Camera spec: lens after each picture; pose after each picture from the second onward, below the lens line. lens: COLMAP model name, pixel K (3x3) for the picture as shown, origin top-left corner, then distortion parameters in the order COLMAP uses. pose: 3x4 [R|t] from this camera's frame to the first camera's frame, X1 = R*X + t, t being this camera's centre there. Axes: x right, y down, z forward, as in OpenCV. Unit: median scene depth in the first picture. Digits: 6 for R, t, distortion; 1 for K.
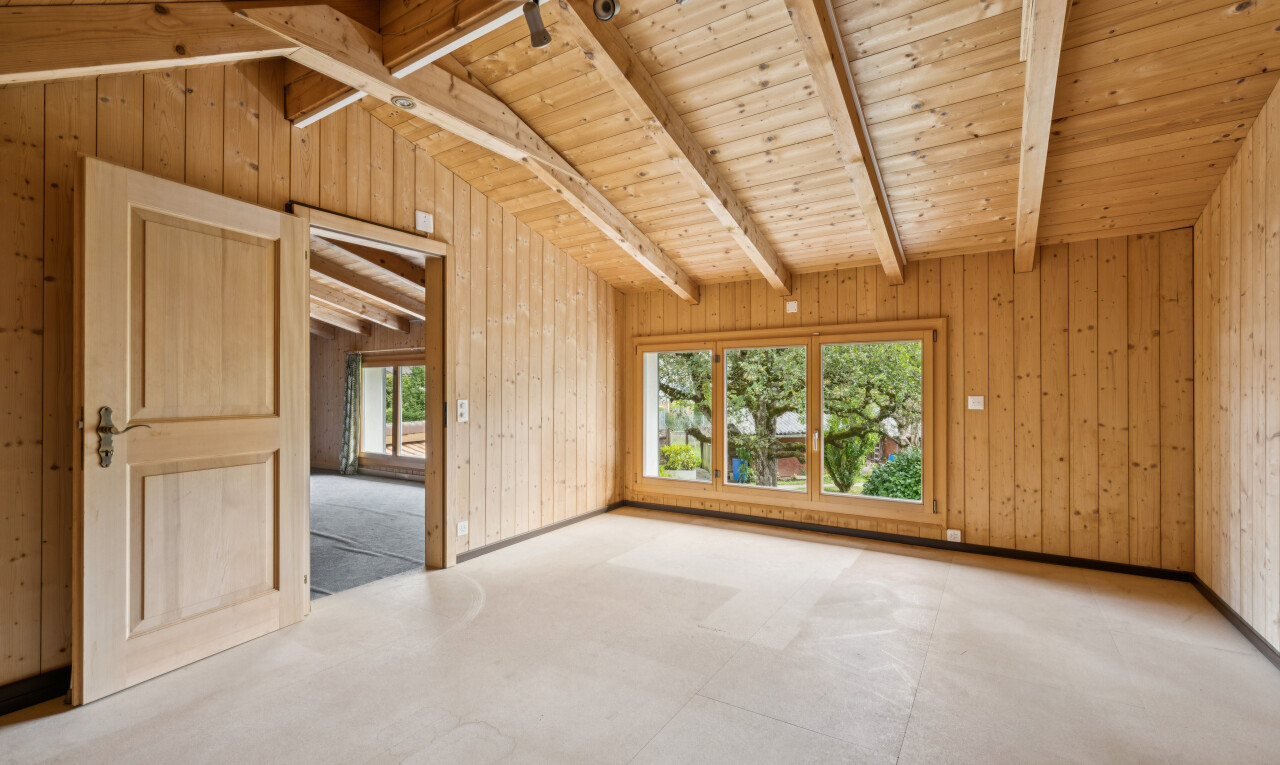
lens RADIAL K [[565.6, 0, 640.0], [0, 565.6, 382.5], [0, 0, 1]] dist [-0.000006, -0.000034]
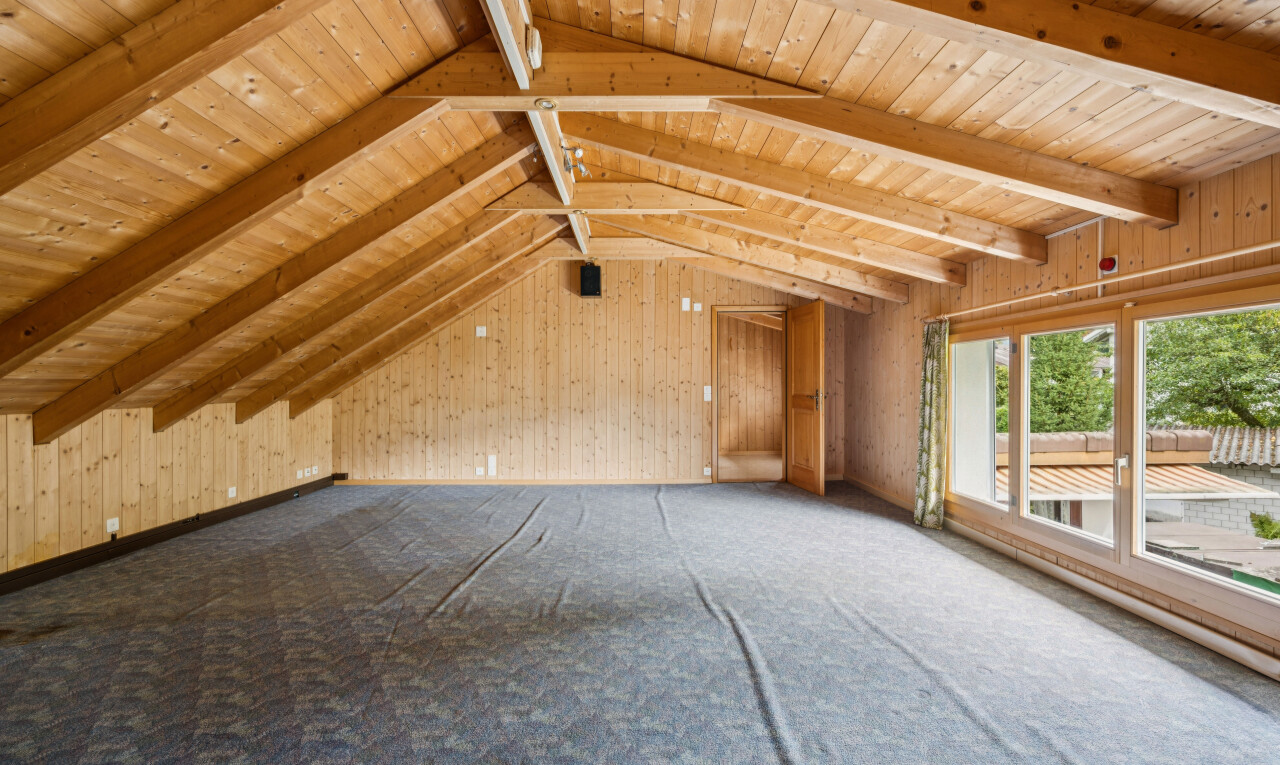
lens RADIAL K [[565.6, 0, 640.0], [0, 565.6, 382.5], [0, 0, 1]] dist [-0.000006, -0.000034]
pose [[0.551031, -0.003364, -0.834478, -0.189784], [0.010976, 0.999935, 0.003216, 0.007824], [0.834412, -0.010931, 0.551032, 0.428290]]
